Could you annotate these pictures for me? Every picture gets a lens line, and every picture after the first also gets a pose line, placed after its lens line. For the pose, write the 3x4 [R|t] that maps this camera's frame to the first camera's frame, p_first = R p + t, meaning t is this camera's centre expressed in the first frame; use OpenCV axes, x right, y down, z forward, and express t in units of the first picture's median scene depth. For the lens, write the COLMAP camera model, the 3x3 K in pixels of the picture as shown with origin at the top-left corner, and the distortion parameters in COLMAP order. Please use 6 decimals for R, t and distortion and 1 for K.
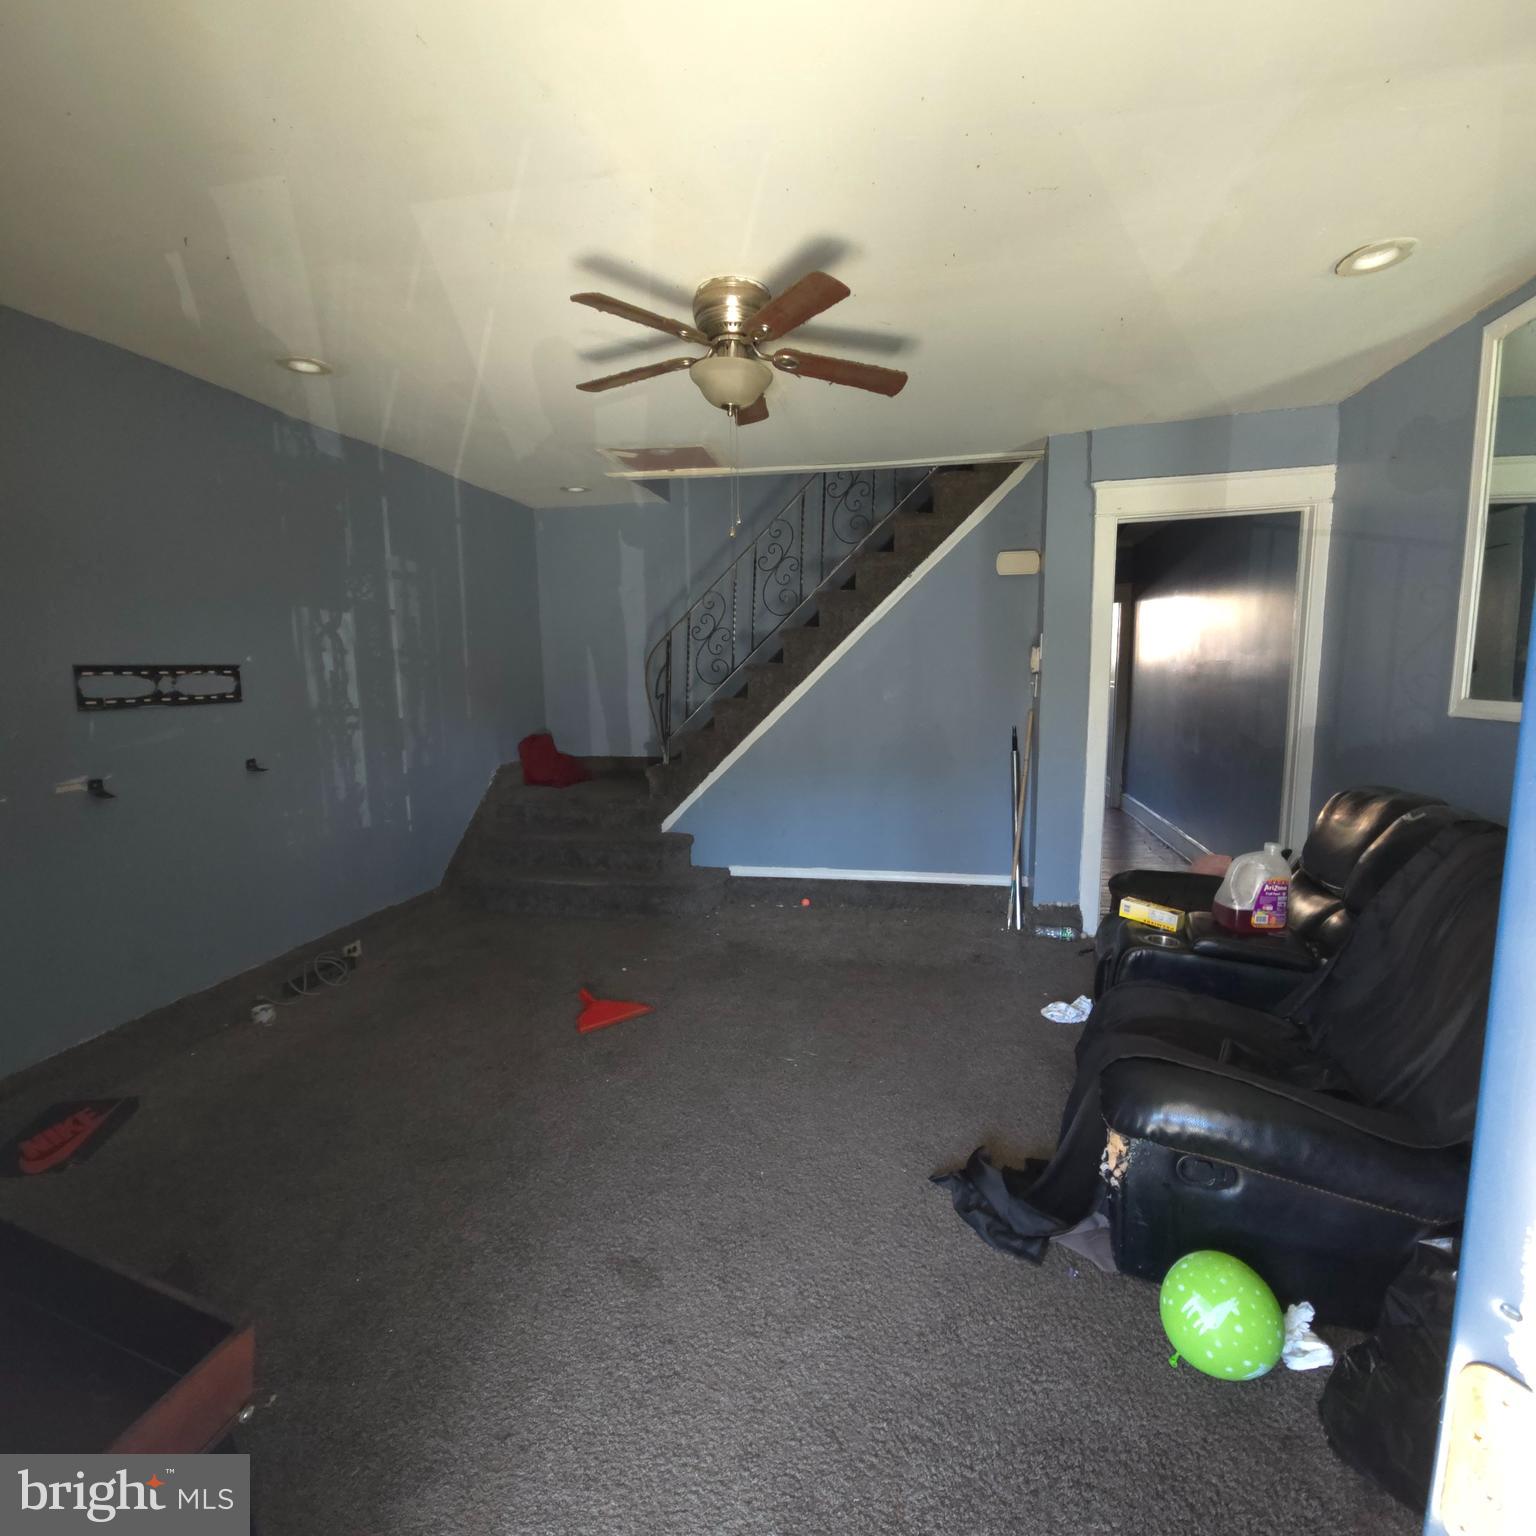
lens RADIAL K [[826.9, 0, 768.7], [0, 826.9, 763.2], [0, 0, 1]] dist [0.008744, 0.000627]
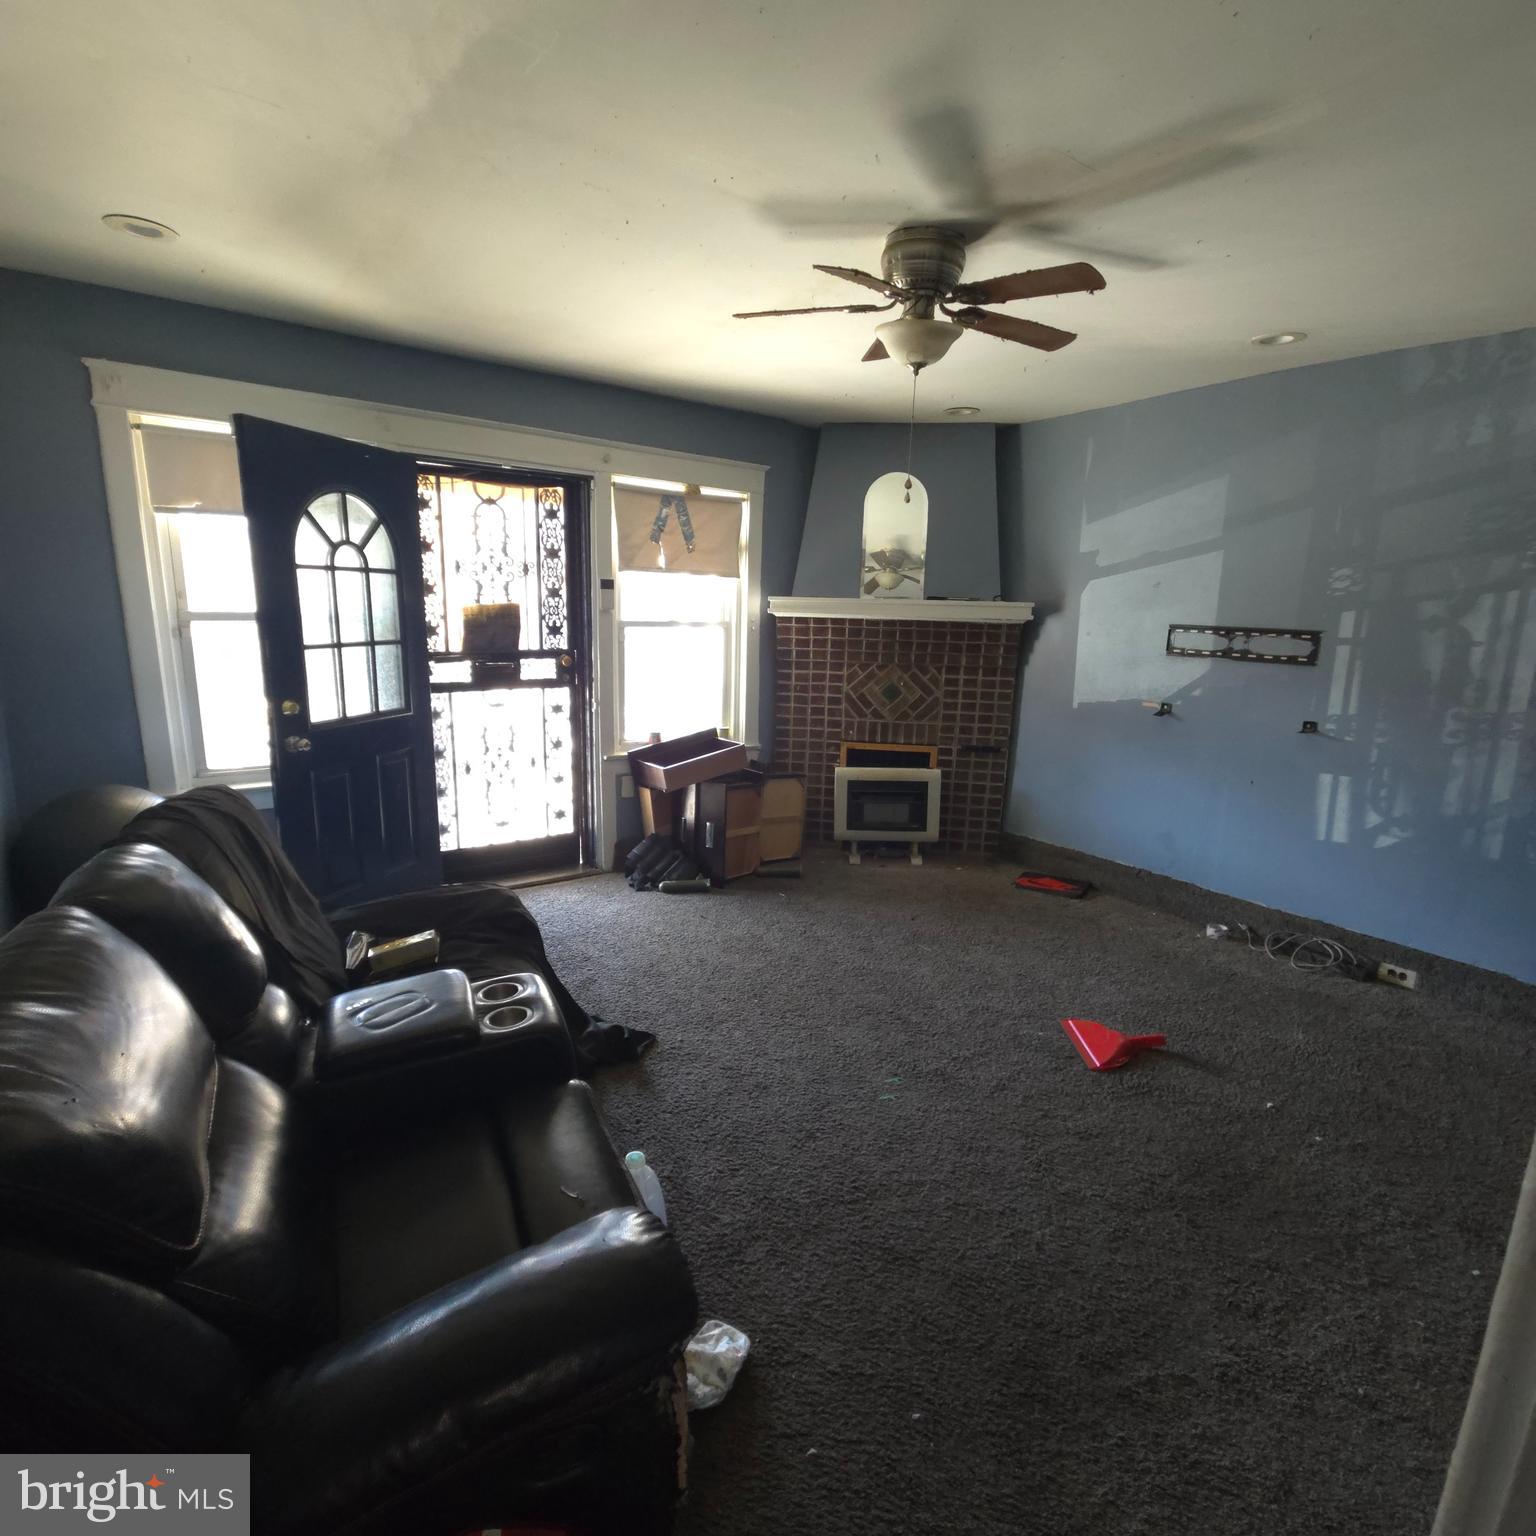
lens RADIAL K [[826.9, 0, 770.0], [0, 826.9, 772.0], [0, 0, 1]] dist [0.008744, 0.000627]
pose [[-0.664146, 0.127417, -0.736665, 0.683400], [-0.125982, 0.952203, 0.278277, -0.166625], [0.736912, 0.277623, -0.616349, 1.289273]]
